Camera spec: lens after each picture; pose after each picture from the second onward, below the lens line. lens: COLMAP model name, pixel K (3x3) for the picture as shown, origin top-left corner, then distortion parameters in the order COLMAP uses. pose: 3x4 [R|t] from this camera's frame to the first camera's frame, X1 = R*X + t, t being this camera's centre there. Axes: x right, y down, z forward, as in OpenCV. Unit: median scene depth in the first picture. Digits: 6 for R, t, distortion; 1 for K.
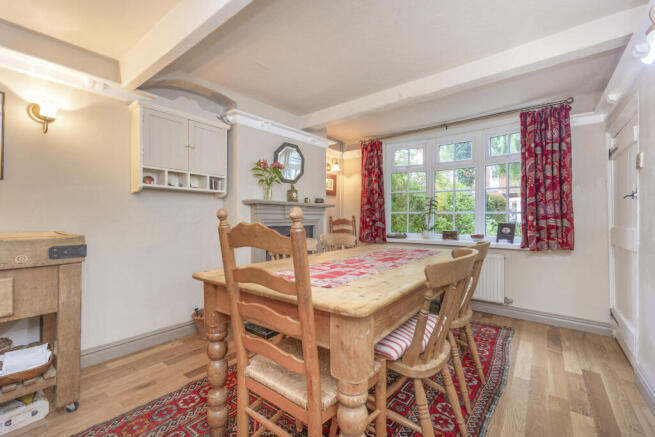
lens RADIAL K [[283.2, 0, 325.8], [0, 283.2, 220.7], [0, 0, 1]] dist [-0.003209, -0.000136]
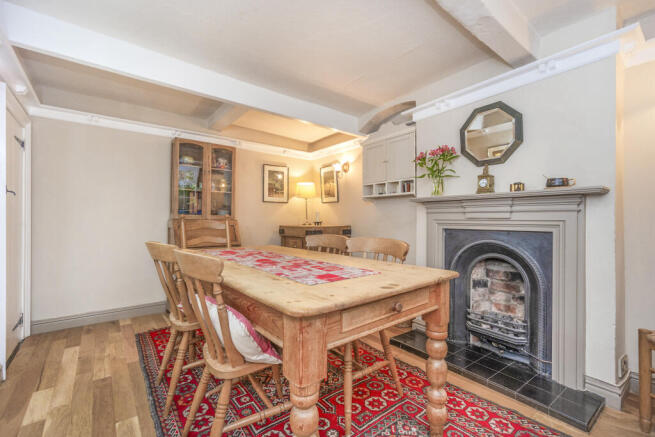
lens RADIAL K [[283.2, 0, 326.3], [0, 283.2, 216.1], [0, 0, 1]] dist [-0.003209, -0.000136]
pose [[-0.241476, -0.010804, -0.970347, 0.637879], [-0.007353, 0.999930, -0.009304, -0.005592], [0.970379, 0.004889, -0.241539, 0.847377]]
